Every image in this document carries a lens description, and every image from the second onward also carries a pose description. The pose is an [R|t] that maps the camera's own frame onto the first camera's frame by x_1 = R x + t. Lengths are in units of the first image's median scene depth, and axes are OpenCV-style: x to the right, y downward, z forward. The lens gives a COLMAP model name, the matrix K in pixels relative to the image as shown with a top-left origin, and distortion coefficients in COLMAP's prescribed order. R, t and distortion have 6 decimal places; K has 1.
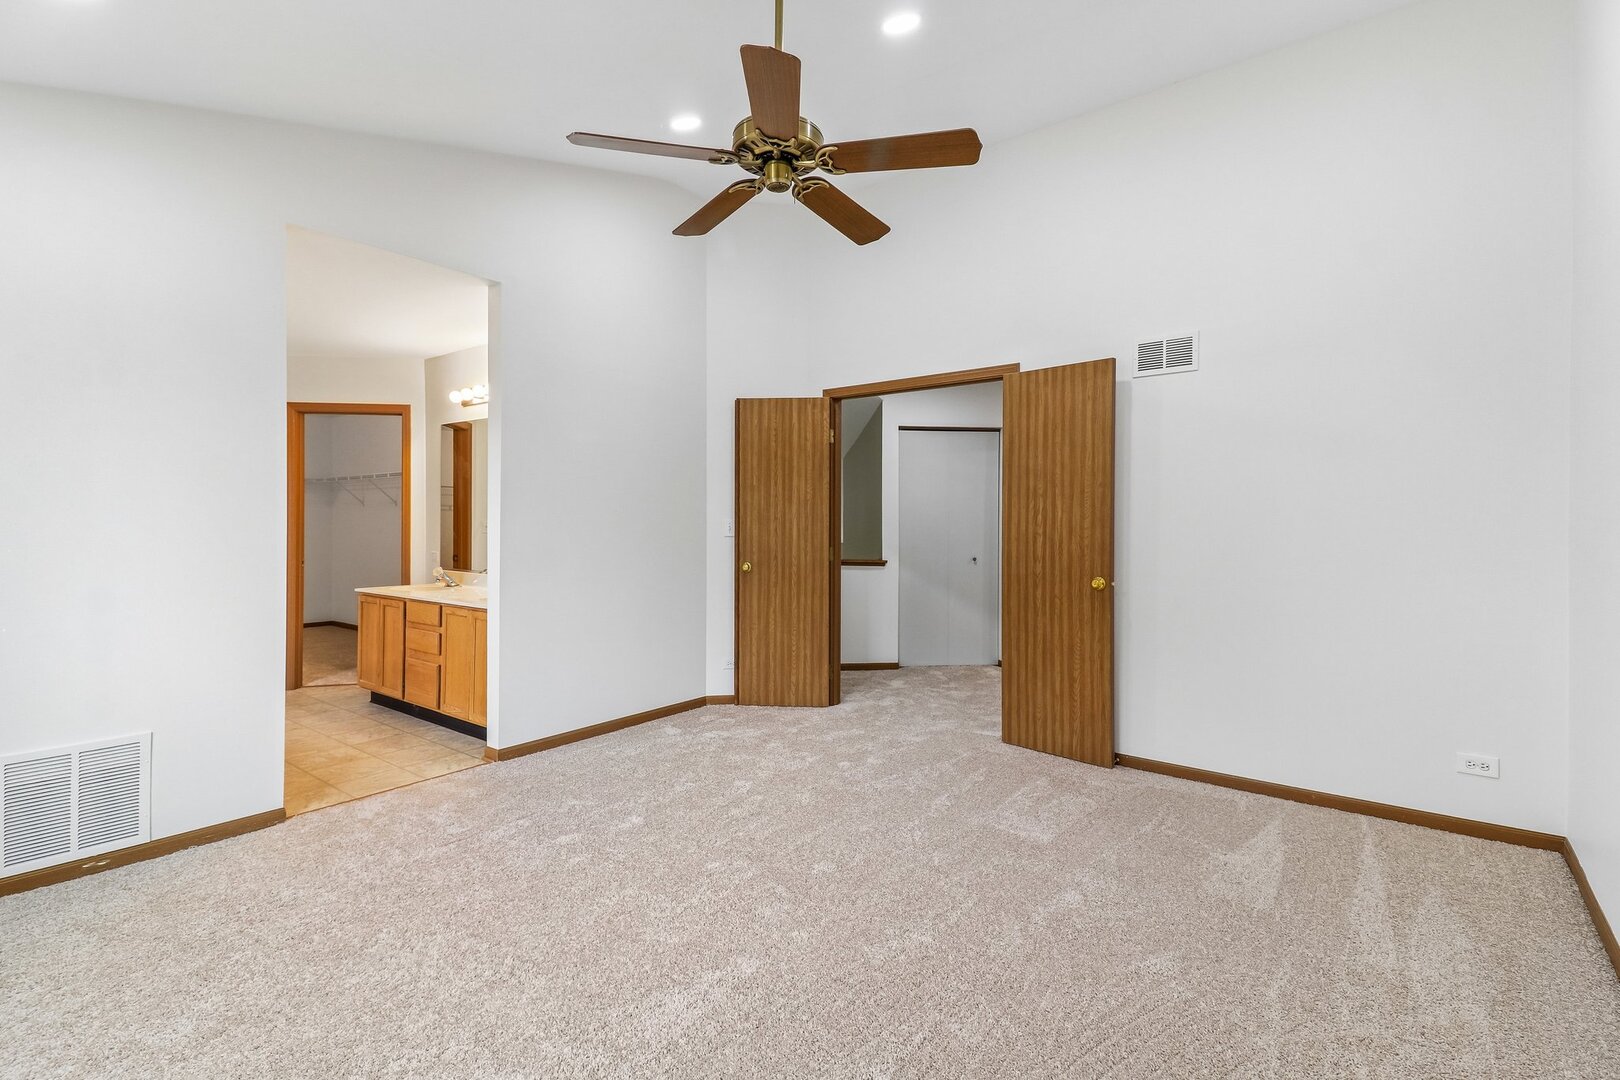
lens RADIAL K [[742.8, 0, 838.5], [0, 742.8, 516.4], [0, 0, 1]] dist [0.048513, -0.020333]
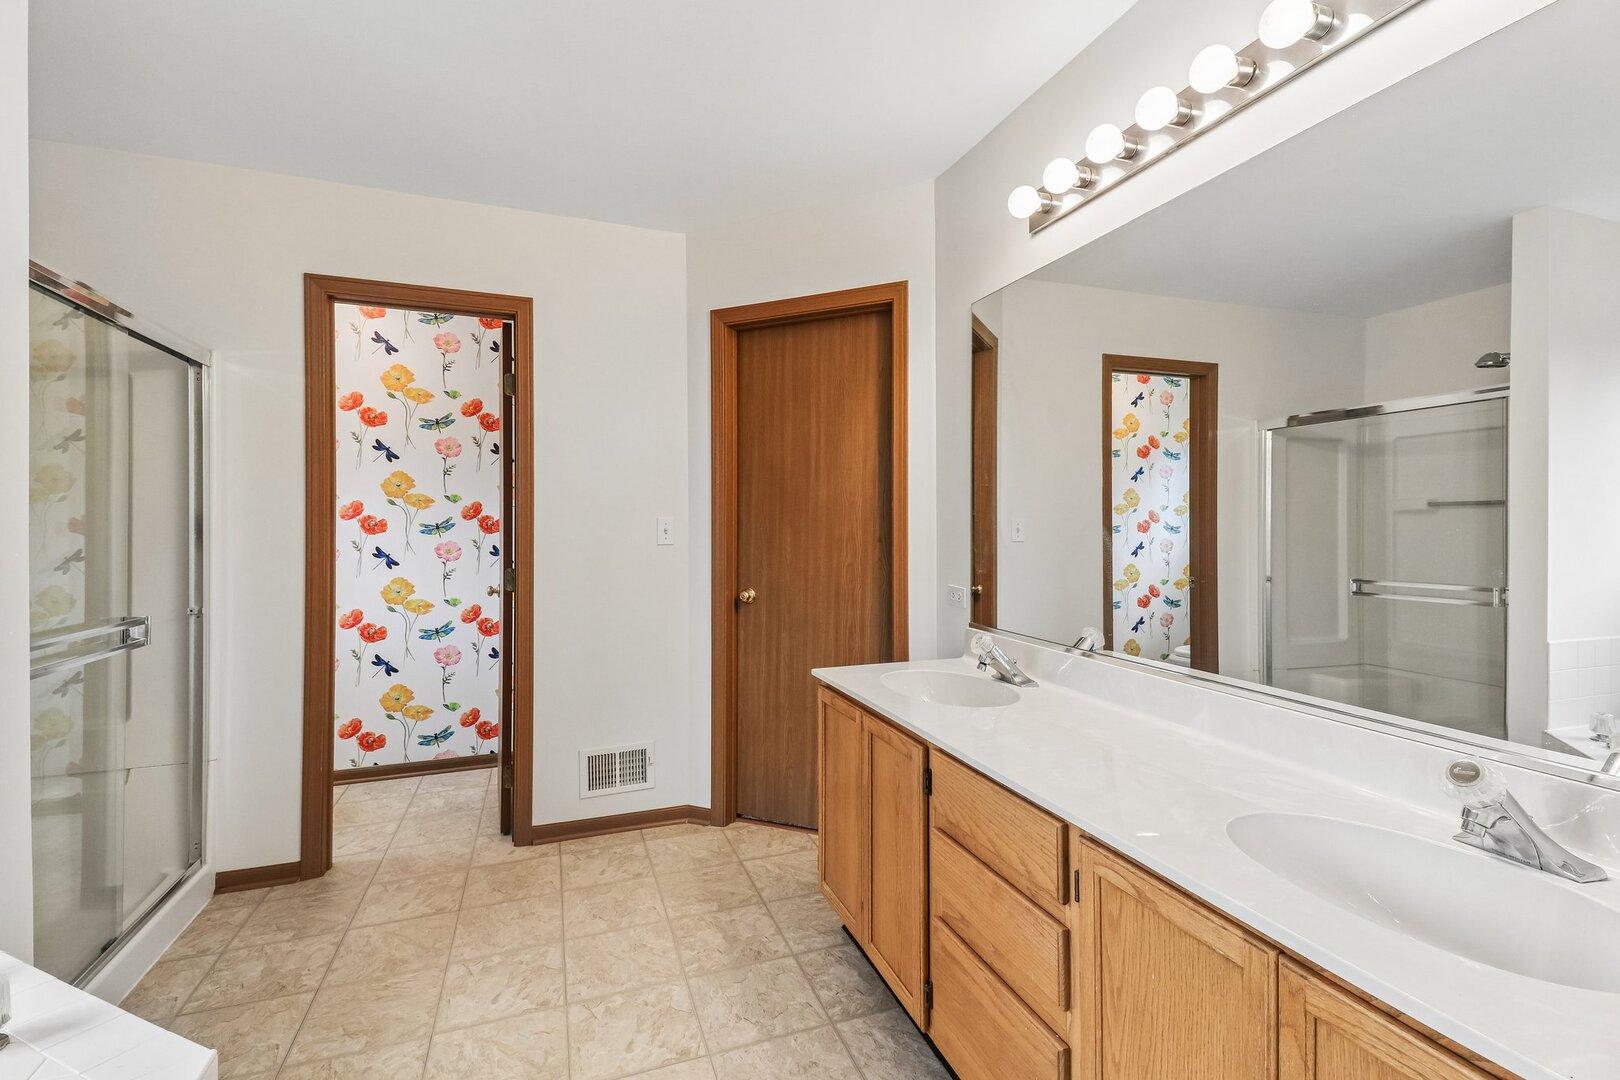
lens RADIAL K [[742.8, 0, 831.2], [0, 742.8, 520.2], [0, 0, 1]] dist [0.048513, -0.020333]
pose [[0.849298, -0.008687, -0.527842, -0.401616], [0.007989, 0.999962, -0.003602, 0.008283], [0.527853, -0.001157, 0.849335, 0.638731]]
